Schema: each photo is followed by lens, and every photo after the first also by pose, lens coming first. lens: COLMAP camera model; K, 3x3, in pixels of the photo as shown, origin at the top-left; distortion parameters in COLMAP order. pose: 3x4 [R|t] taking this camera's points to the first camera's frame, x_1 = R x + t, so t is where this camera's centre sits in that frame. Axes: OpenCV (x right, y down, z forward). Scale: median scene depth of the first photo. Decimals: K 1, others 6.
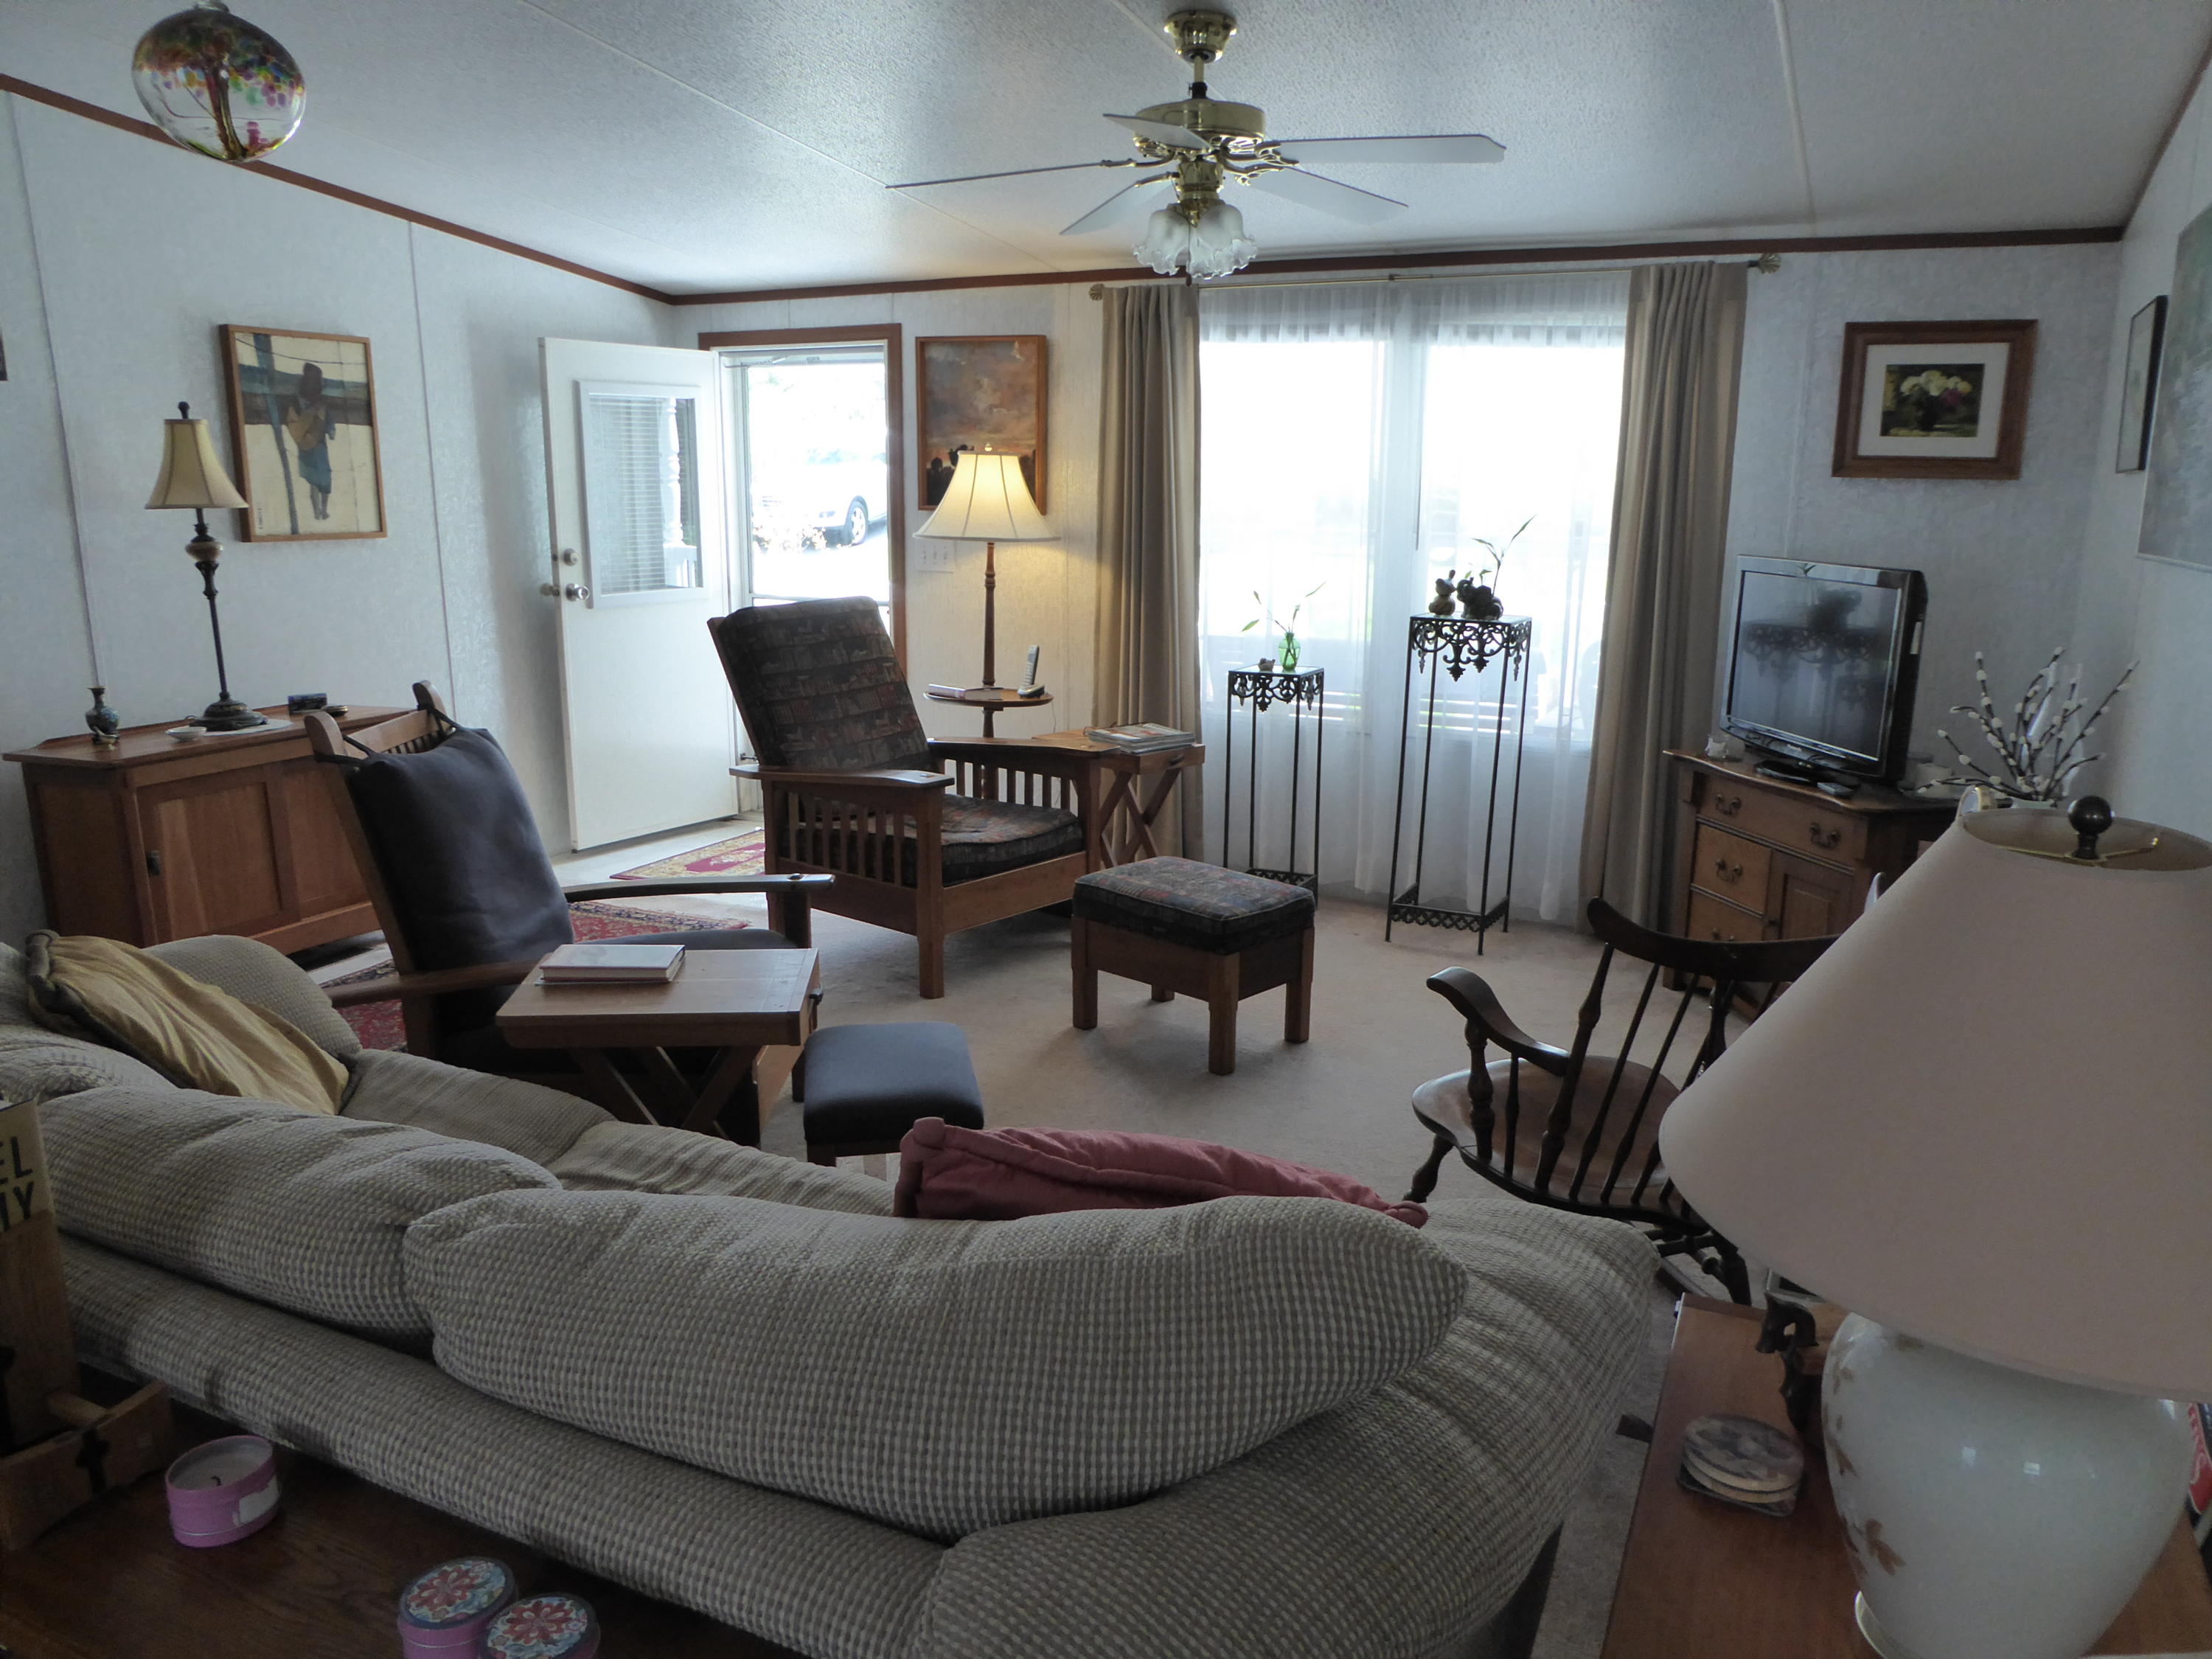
lens RADIAL K [[1575.5, 0, 1133.4], [0, 1575.5, 807.9], [0, 0, 1]] dist [-0.048313, 0.029431]
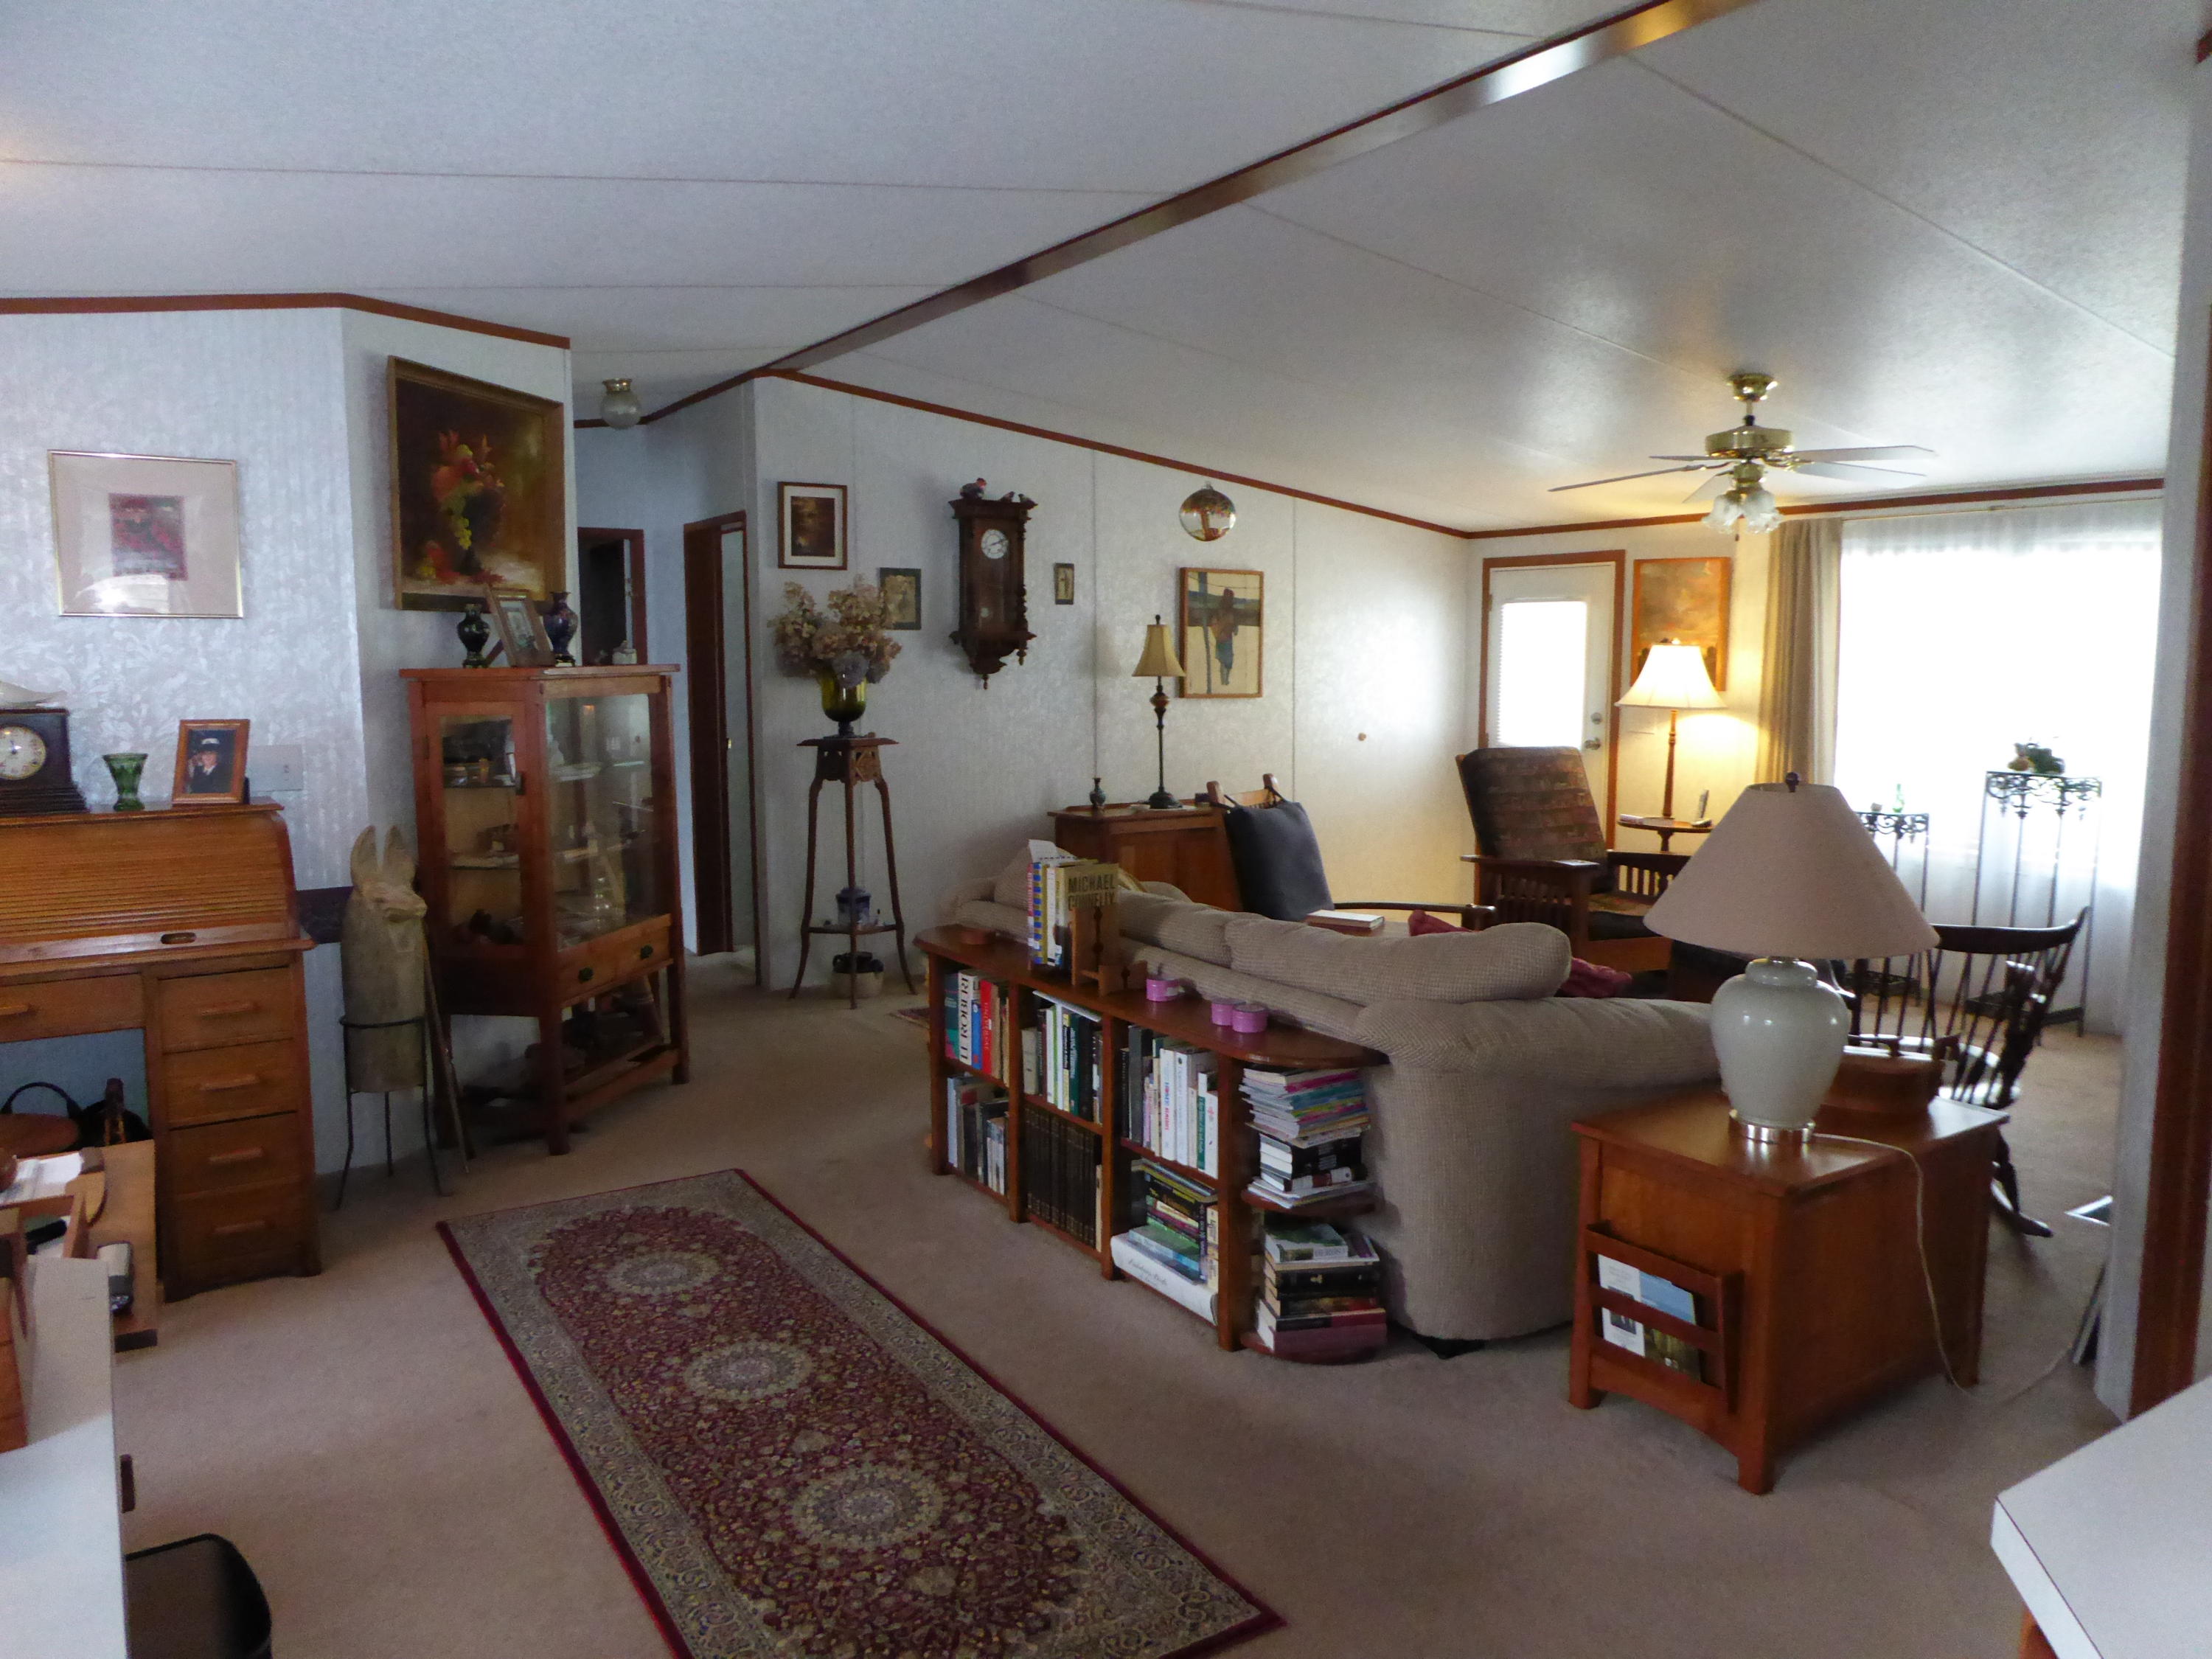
lens RADIAL K [[1575.5, 0, 1113.6], [0, 1575.5, 818.2], [0, 0, 1]] dist [-0.048313, 0.029431]
pose [[0.855578, 0.052429, -0.515013, 0.226232], [-0.107778, 0.991098, -0.078154, 0.091385], [0.506331, 0.122373, 0.853612, -0.432739]]
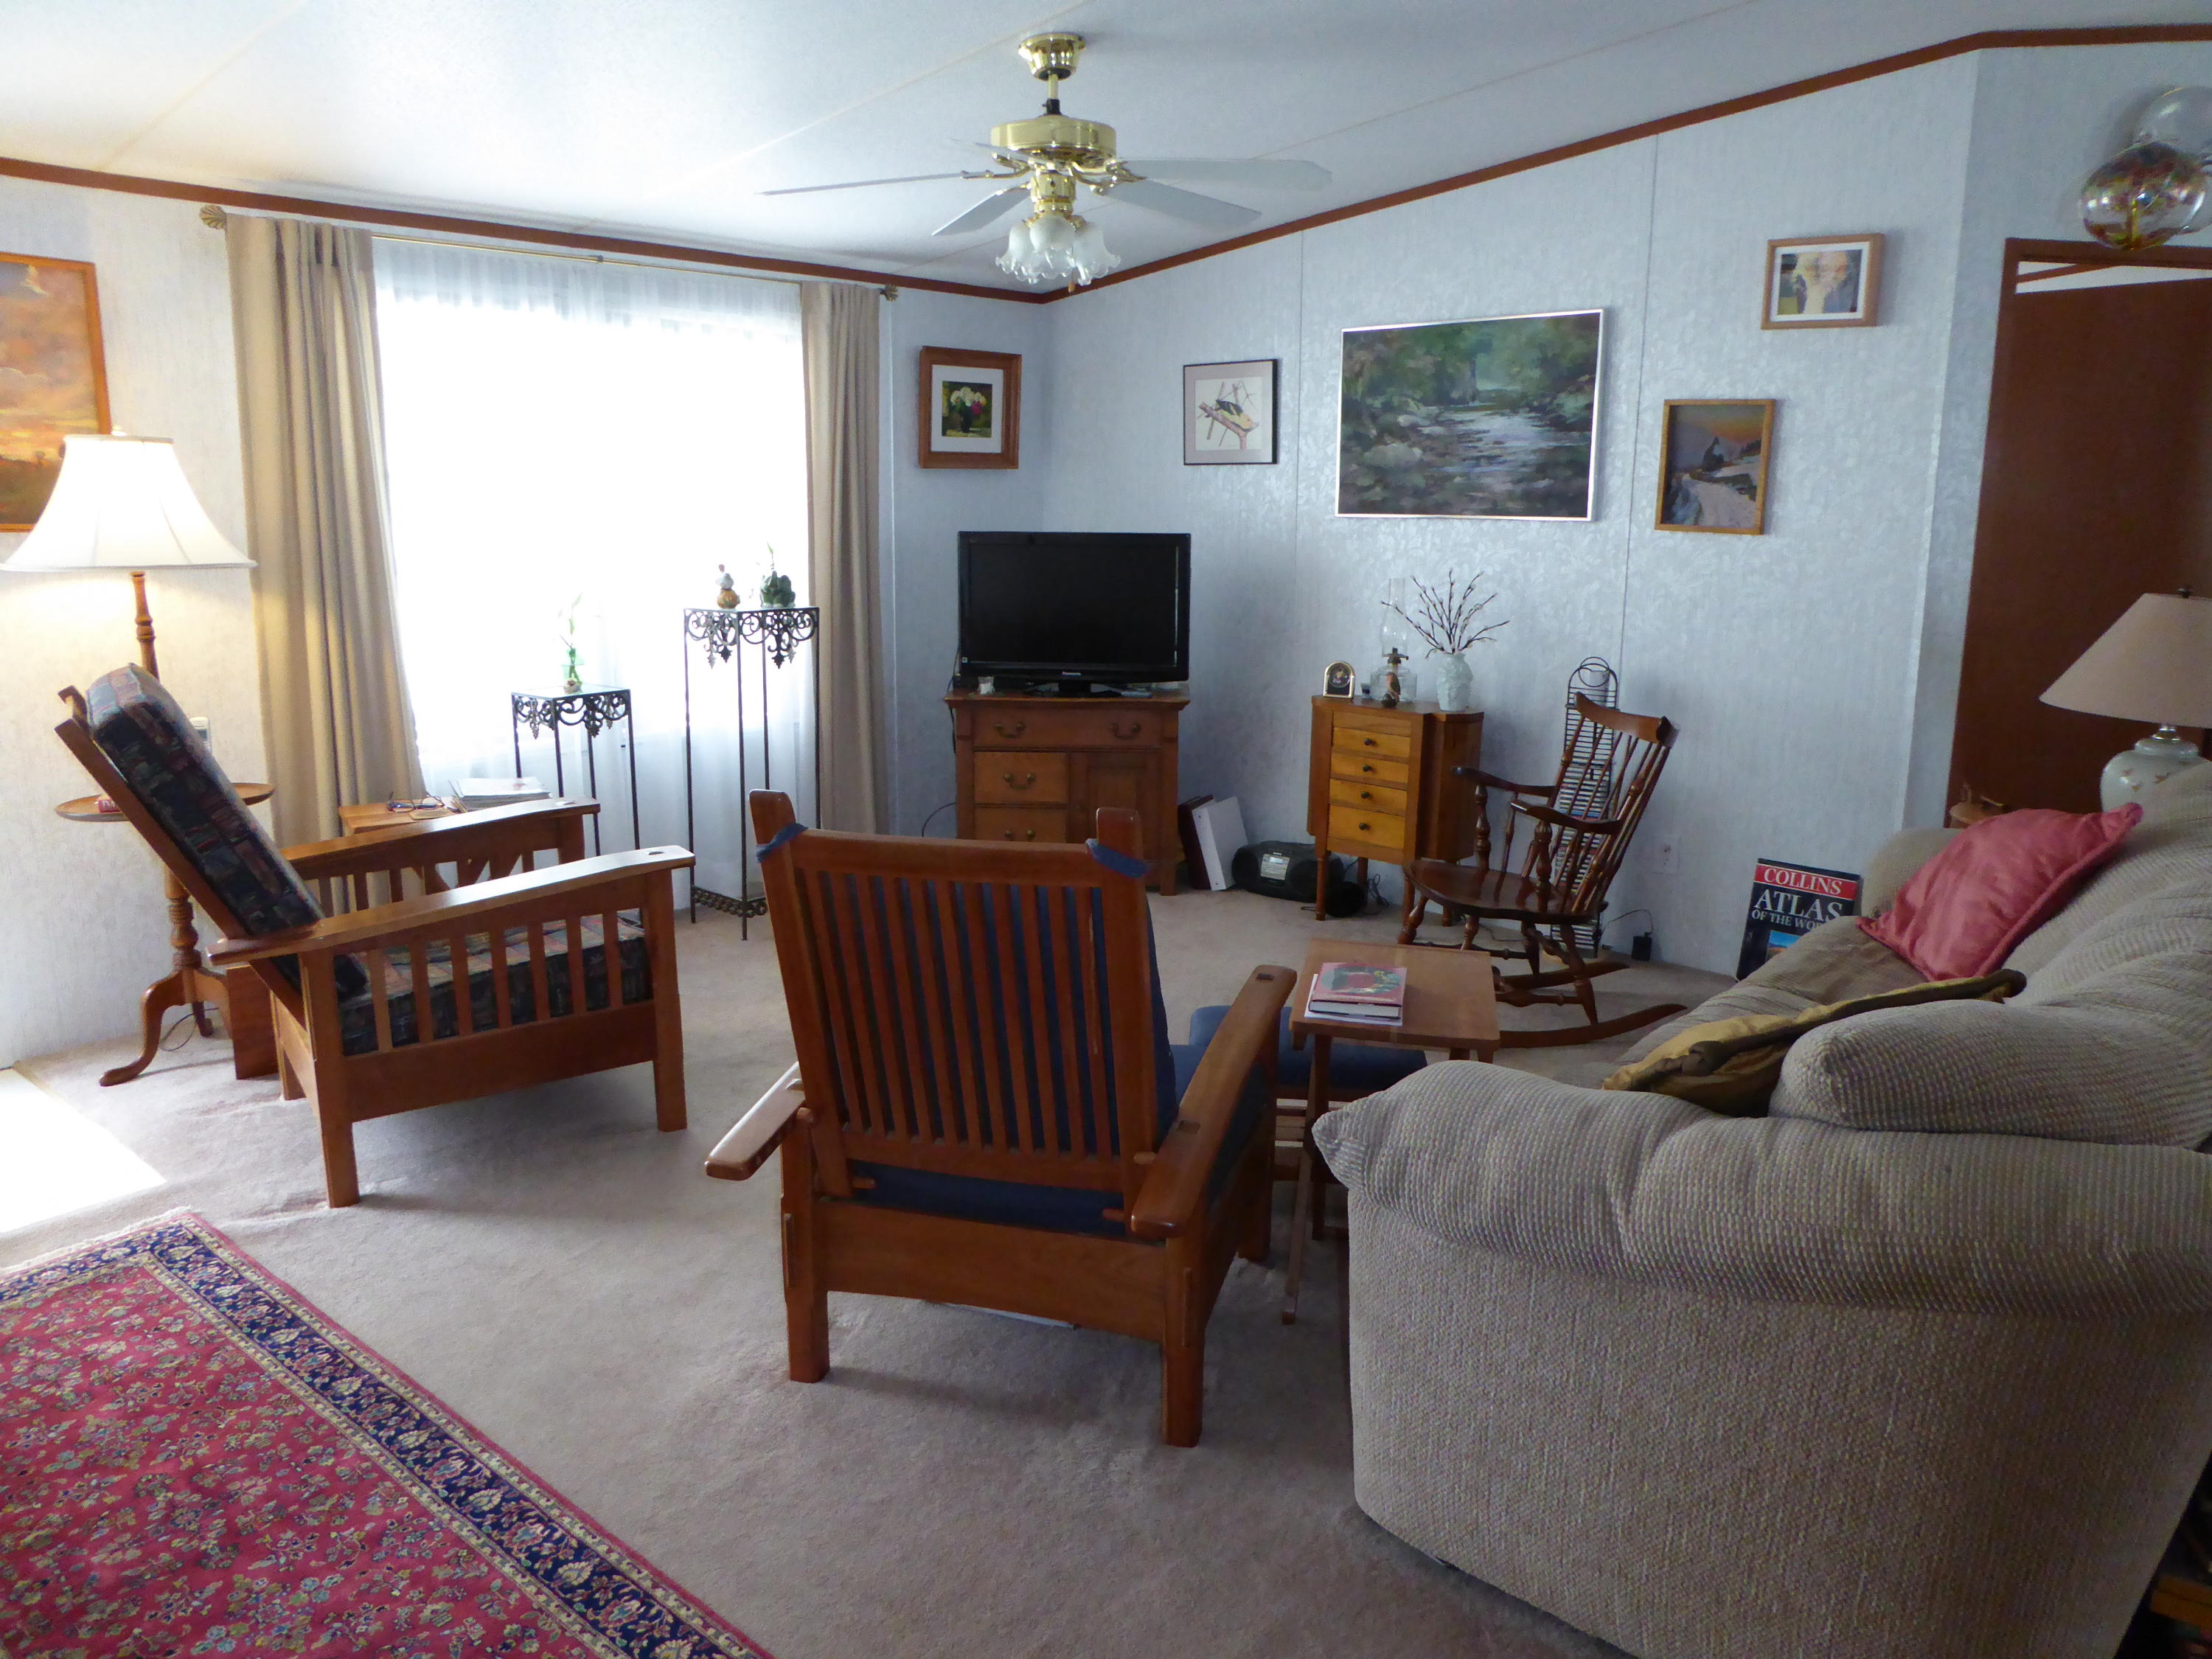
lens RADIAL K [[1575.5, 0, 1111.8], [0, 1575.5, 811.3], [0, 0, 1]] dist [-0.048313, 0.029431]
pose [[0.264563, -0.206045, 0.942100, -0.728937], [0.197934, 0.967712, 0.156062, -0.108155], [-0.943837, 0.145185, 0.296804, 0.503231]]
